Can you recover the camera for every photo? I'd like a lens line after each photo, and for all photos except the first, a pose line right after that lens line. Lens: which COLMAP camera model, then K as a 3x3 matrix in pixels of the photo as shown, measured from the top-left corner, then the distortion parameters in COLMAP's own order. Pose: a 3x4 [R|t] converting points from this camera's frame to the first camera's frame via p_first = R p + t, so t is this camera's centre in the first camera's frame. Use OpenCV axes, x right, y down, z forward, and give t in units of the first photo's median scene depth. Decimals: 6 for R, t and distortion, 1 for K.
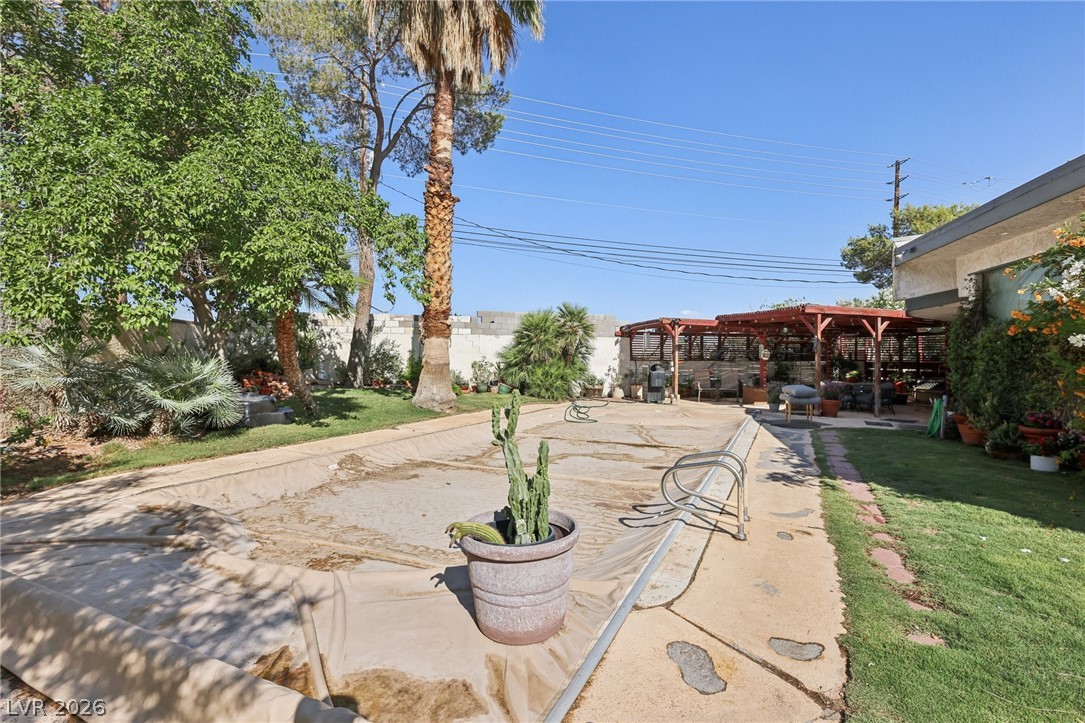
lens RADIAL K [[507.5, 0, 537.3], [0, 507.5, 362.8], [0, 0, 1]] dist [-0.002704, 0.000305]
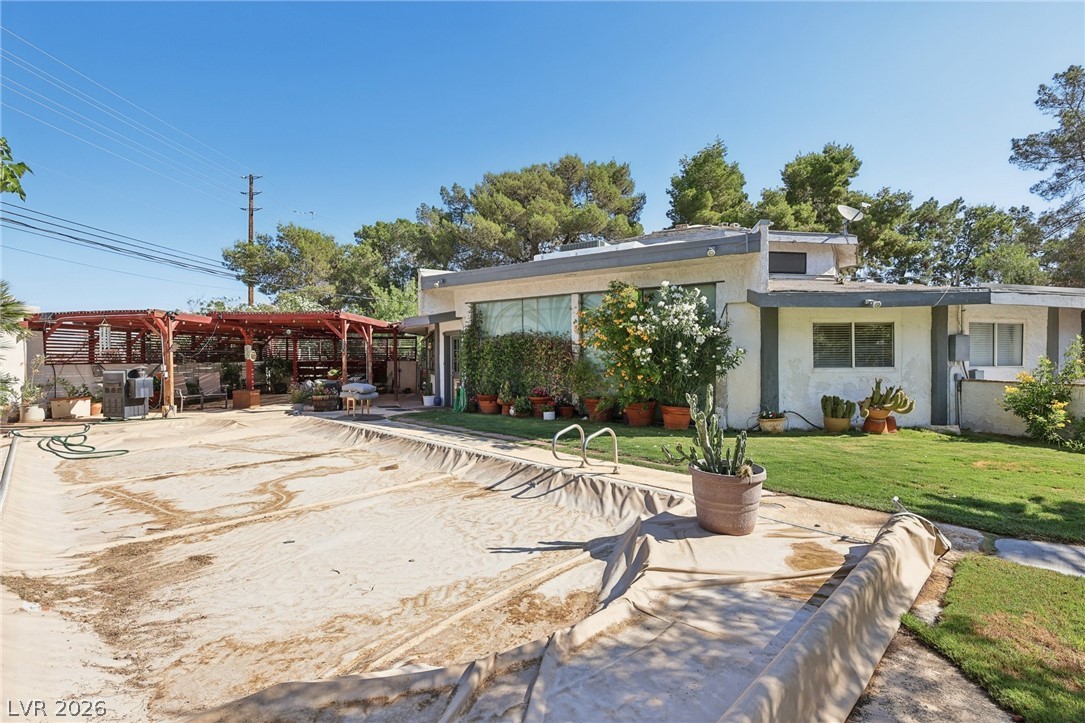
lens RADIAL K [[507.5, 0, 544.7], [0, 507.5, 361.9], [0, 0, 1]] dist [-0.002704, 0.000305]
pose [[0.306344, -0.016205, 0.951783, -0.297611], [0.016209, 0.999799, 0.011806, -0.006948], [-0.951783, 0.011811, 0.306545, 0.178088]]
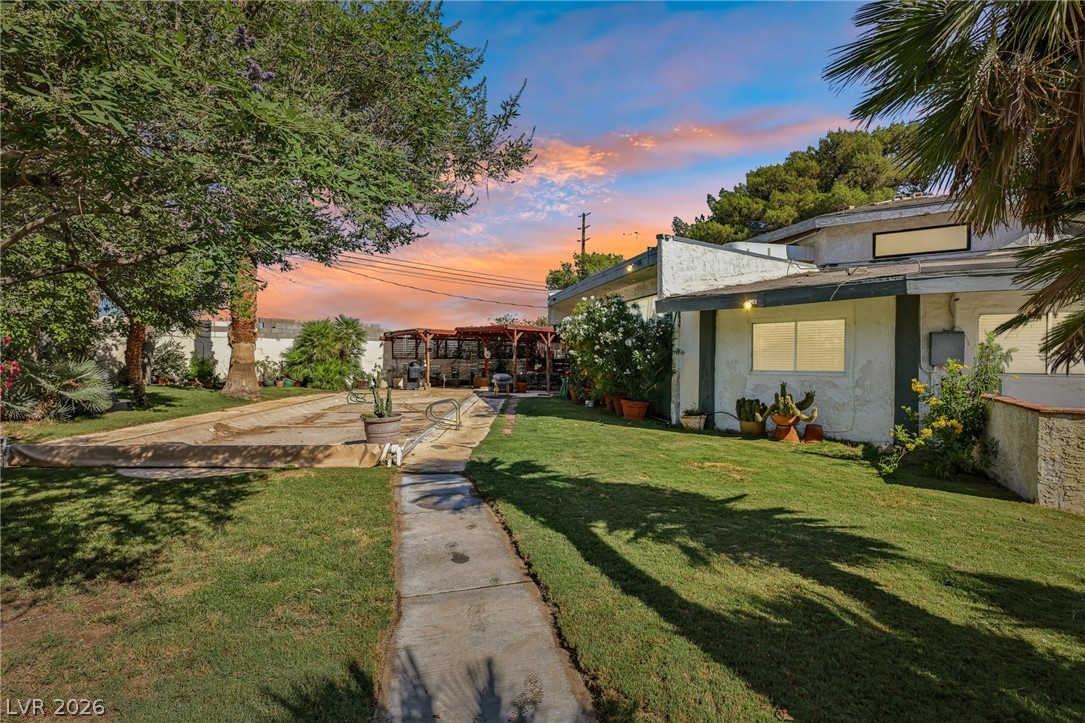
lens RADIAL K [[507.5, 0, 545.7], [0, 507.5, 356.5], [0, 0, 1]] dist [-0.002704, 0.000305]
pose [[0.876890, -0.003858, 0.480676, -0.109621], [0.007490, 0.999956, -0.005637, -0.001194], [-0.480633, 0.008543, 0.876880, -0.367298]]
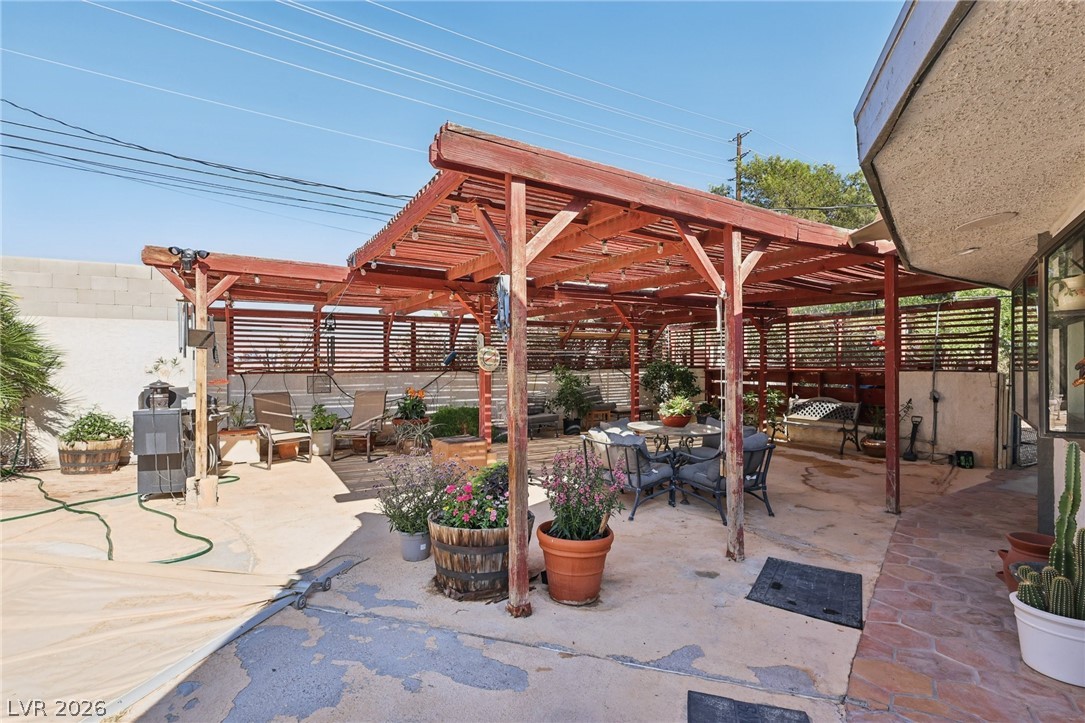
lens RADIAL K [[507.5, 0, 548.0], [0, 507.5, 363.1], [0, 0, 1]] dist [-0.002704, 0.000305]
pose [[0.965669, -0.009296, 0.259610, 0.389083], [0.013280, 0.999819, -0.013598, -0.005823], [-0.259437, 0.016579, 0.965618, 0.590163]]
